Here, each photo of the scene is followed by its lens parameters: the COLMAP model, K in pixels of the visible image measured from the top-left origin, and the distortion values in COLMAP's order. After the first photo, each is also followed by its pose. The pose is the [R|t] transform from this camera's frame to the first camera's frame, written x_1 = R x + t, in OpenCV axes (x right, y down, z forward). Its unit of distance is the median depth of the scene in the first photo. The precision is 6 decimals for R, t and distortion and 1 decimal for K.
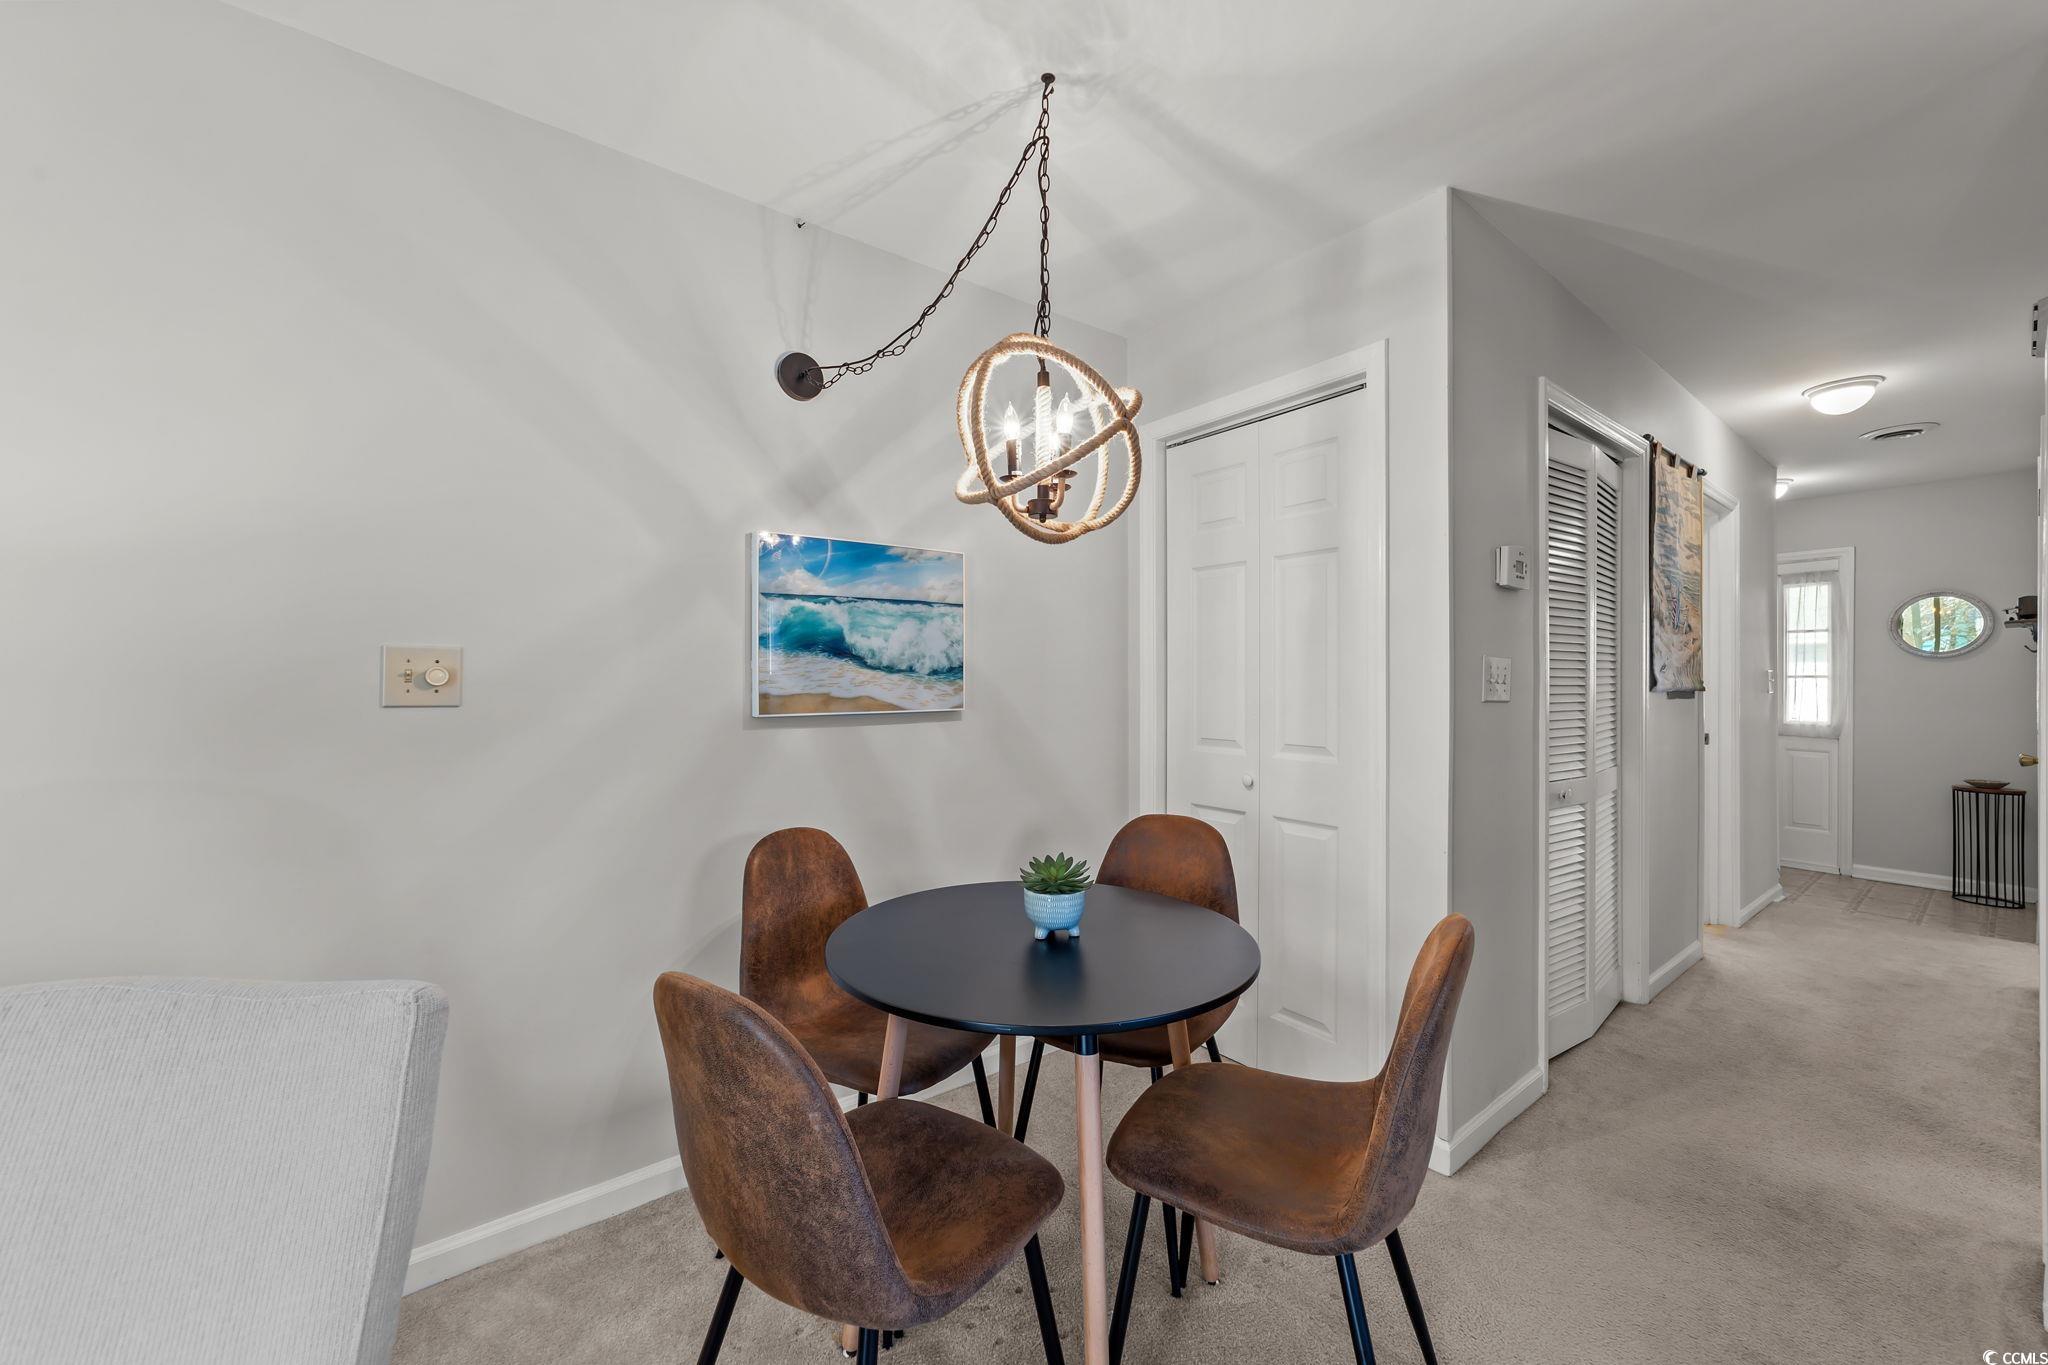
lens RADIAL K [[792.4, 0, 1016.2], [0, 792.4, 672.8], [0, 0, 1]] dist [0.007766, 0.000391]
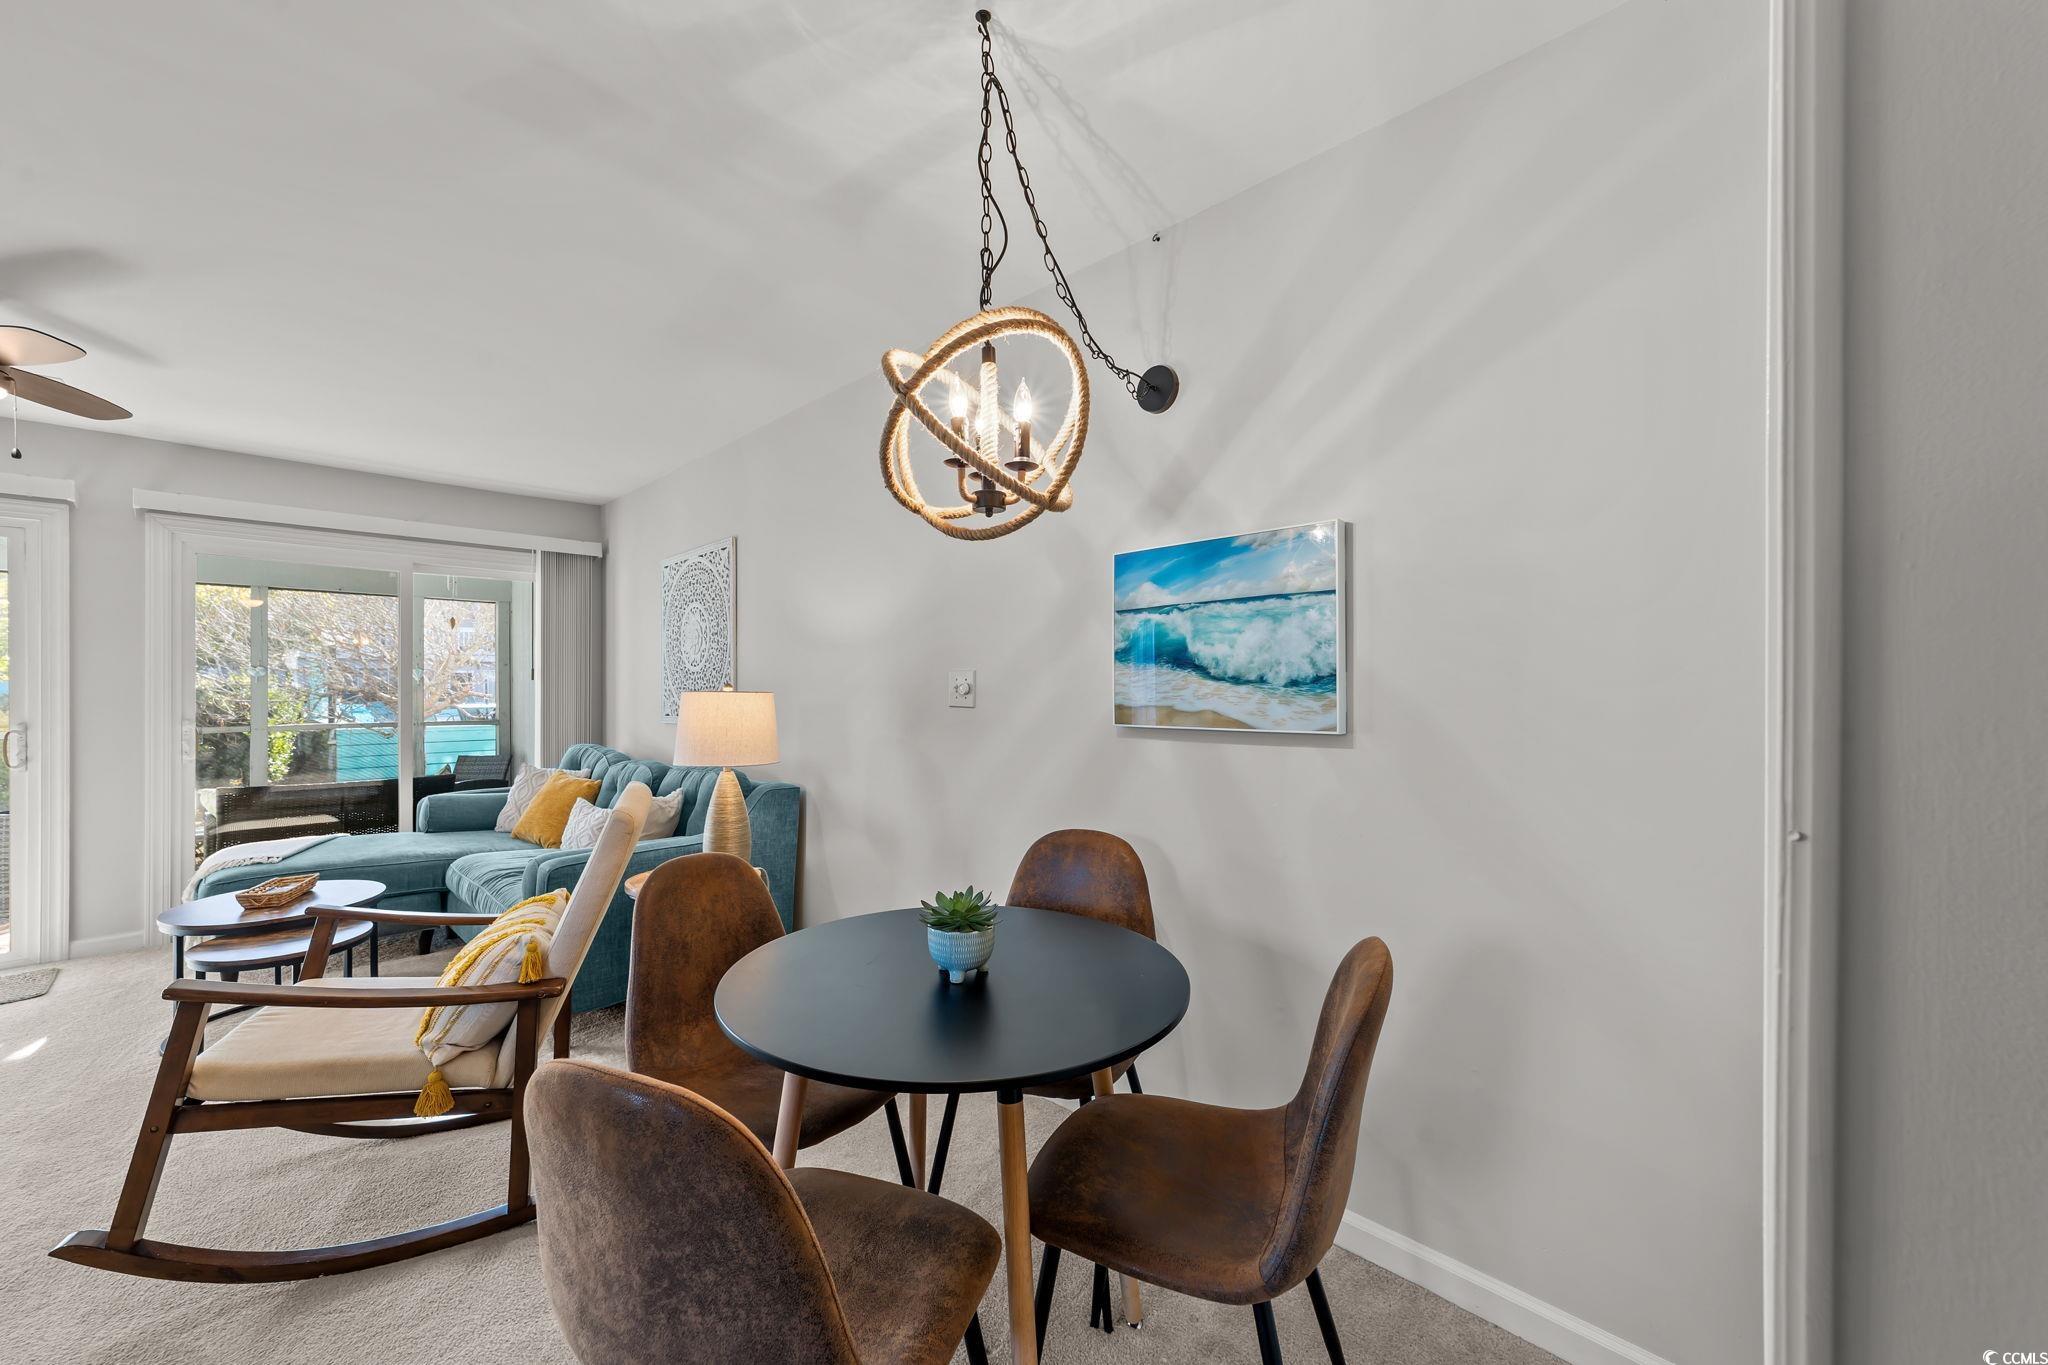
lens RADIAL K [[792.4, 0, 1019.7], [0, 792.4, 686.6], [0, 0, 1]] dist [0.007766, 0.000391]
pose [[0.133856, 0.001187, -0.991000, 0.665995], [0.008603, 0.999960, 0.002360, -0.001389], [0.990963, -0.008841, 0.133841, 0.657231]]
